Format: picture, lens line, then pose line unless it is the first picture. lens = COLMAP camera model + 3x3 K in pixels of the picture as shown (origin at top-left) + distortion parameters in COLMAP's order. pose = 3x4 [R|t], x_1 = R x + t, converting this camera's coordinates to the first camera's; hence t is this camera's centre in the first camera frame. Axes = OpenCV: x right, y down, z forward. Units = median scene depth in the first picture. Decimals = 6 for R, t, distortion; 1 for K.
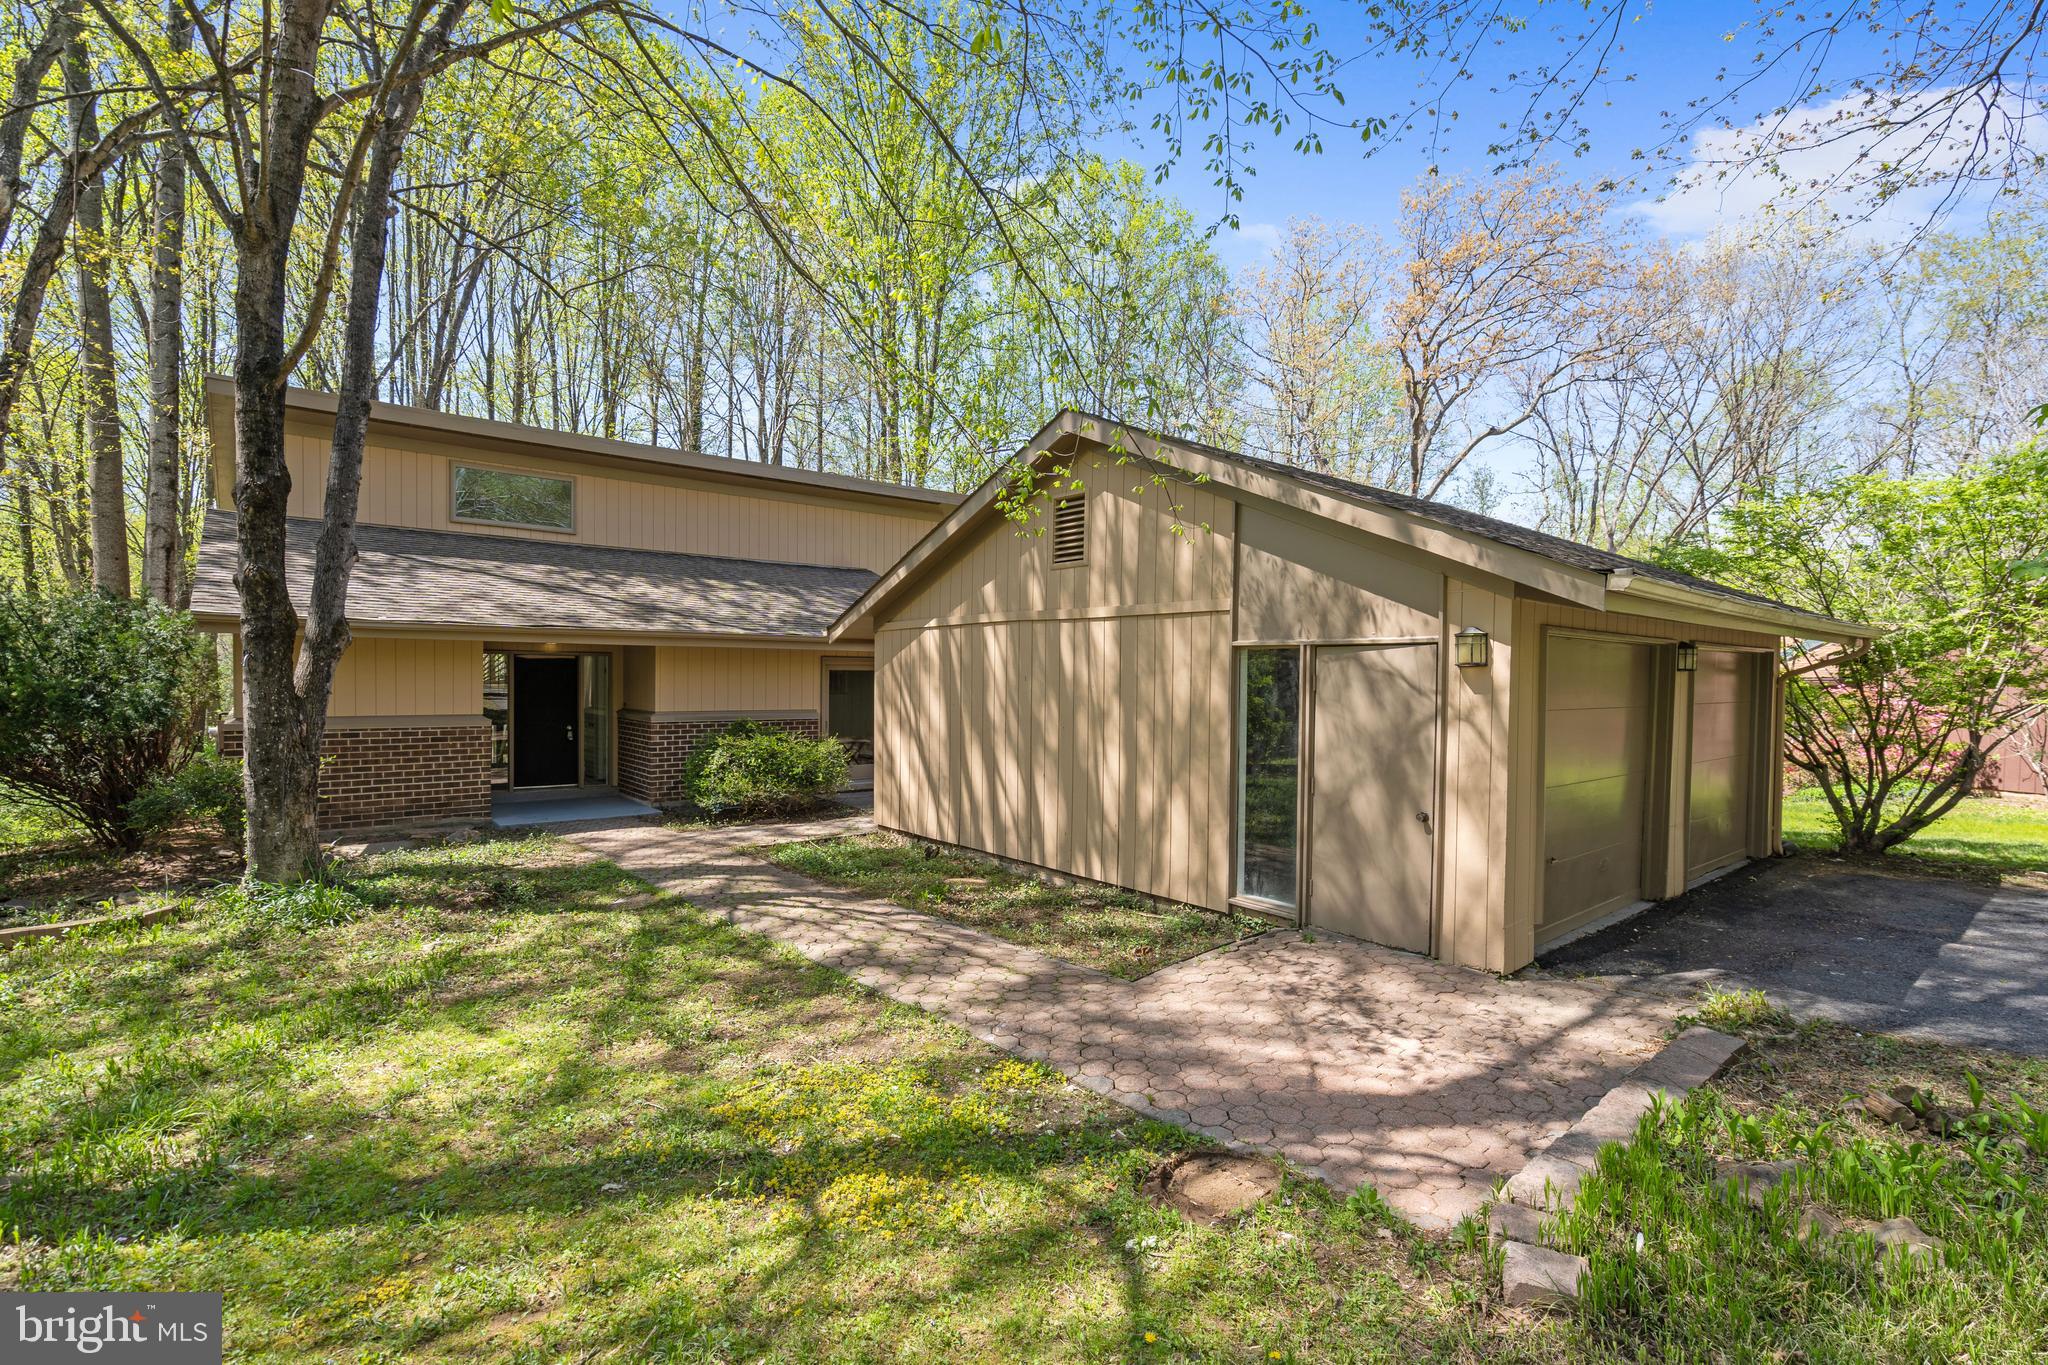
lens RADIAL K [[929.9, 0, 1015.5], [0, 929.9, 695.6], [0, 0, 1]] dist [-0.004028, 0.000185]
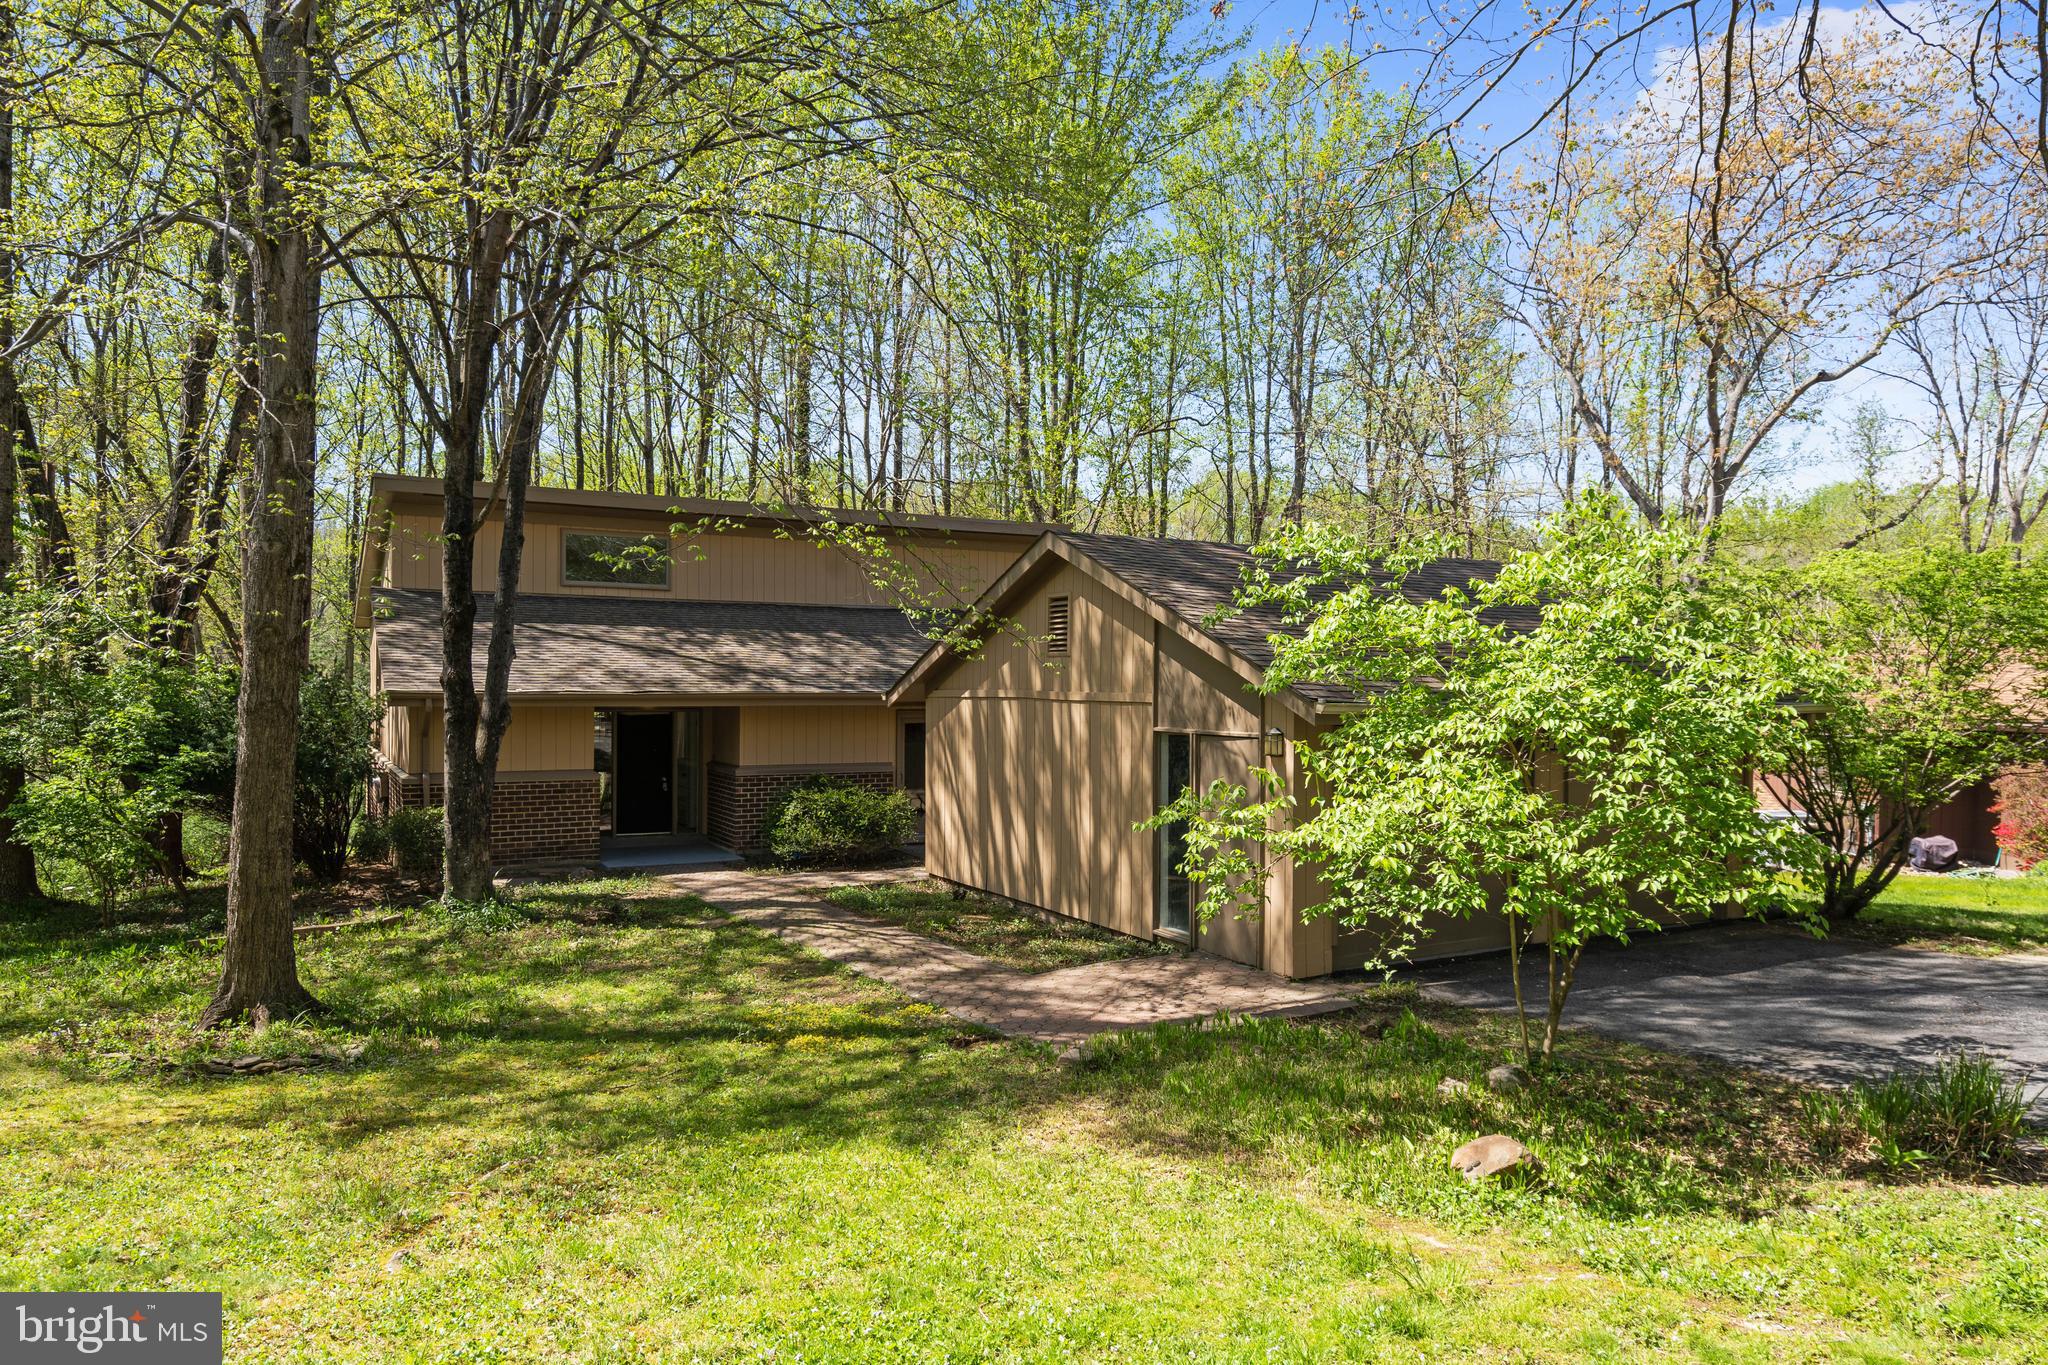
lens RADIAL K [[1307.4, 0, 1024.0], [0, 1307.4, 682.5], [0, 0, 1]] dist [0.012291, -0.006694]
pose [[0.984428, -0.004706, -0.175727, 0.278191], [0.000334, 0.999690, -0.024902, -0.055933], [0.175789, 0.024456, 0.984124, -0.596746]]
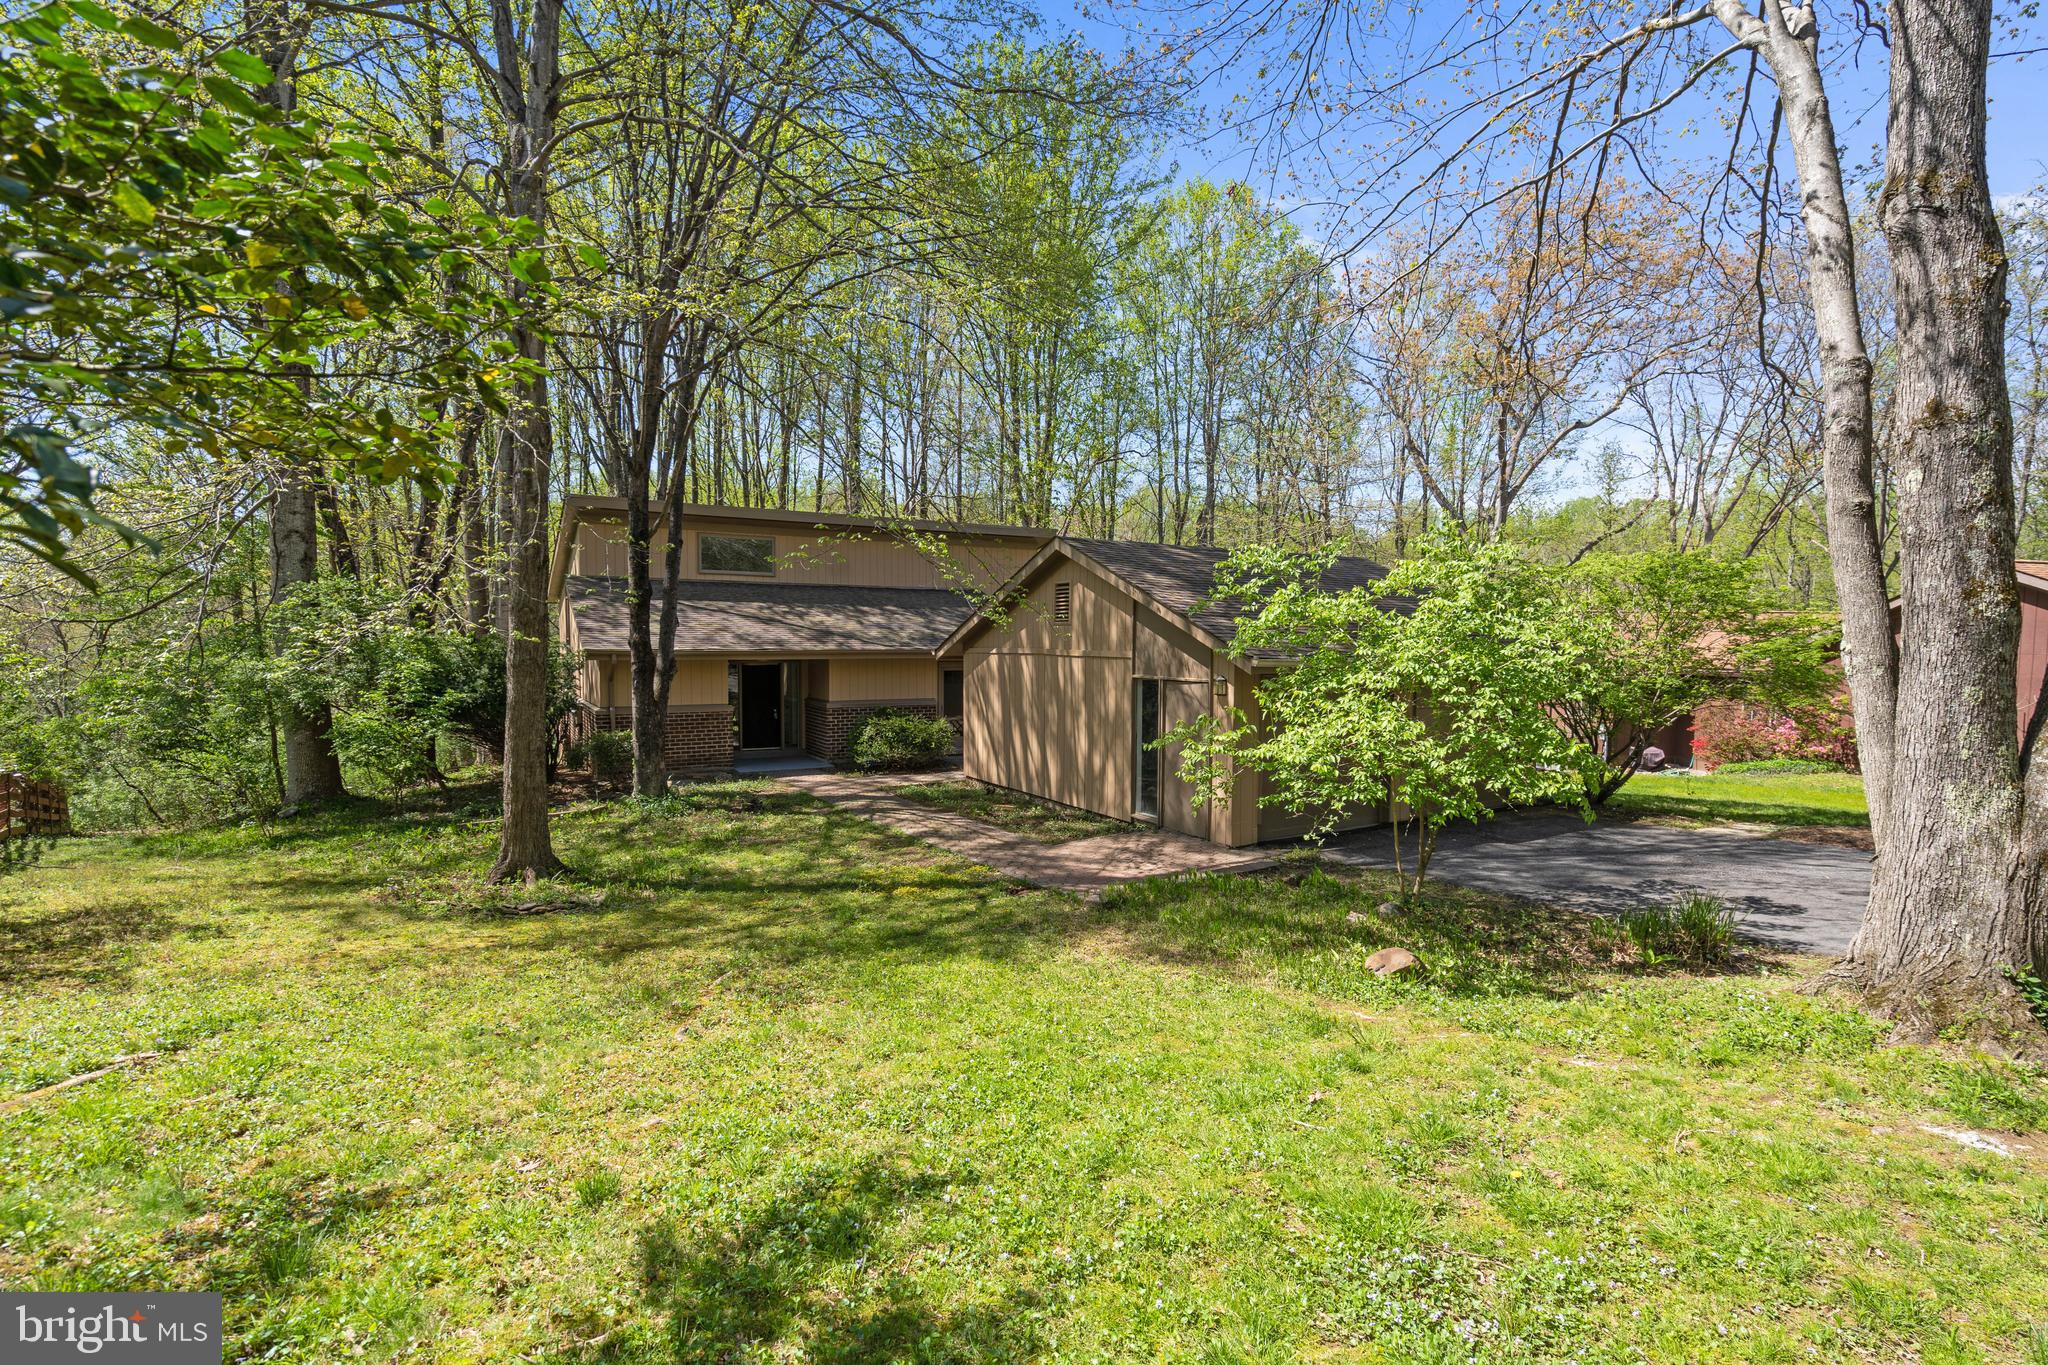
lens RADIAL K [[933.0, 0, 1025.2], [0, 933.0, 686.7], [0, 0, 1]] dist [-0.001713, 0.000418]
pose [[0.988100, 0.002835, -0.153789, 0.228895], [0.001180, 0.999661, 0.026008, -0.062132], [0.153811, -0.025879, 0.987761, -0.638995]]
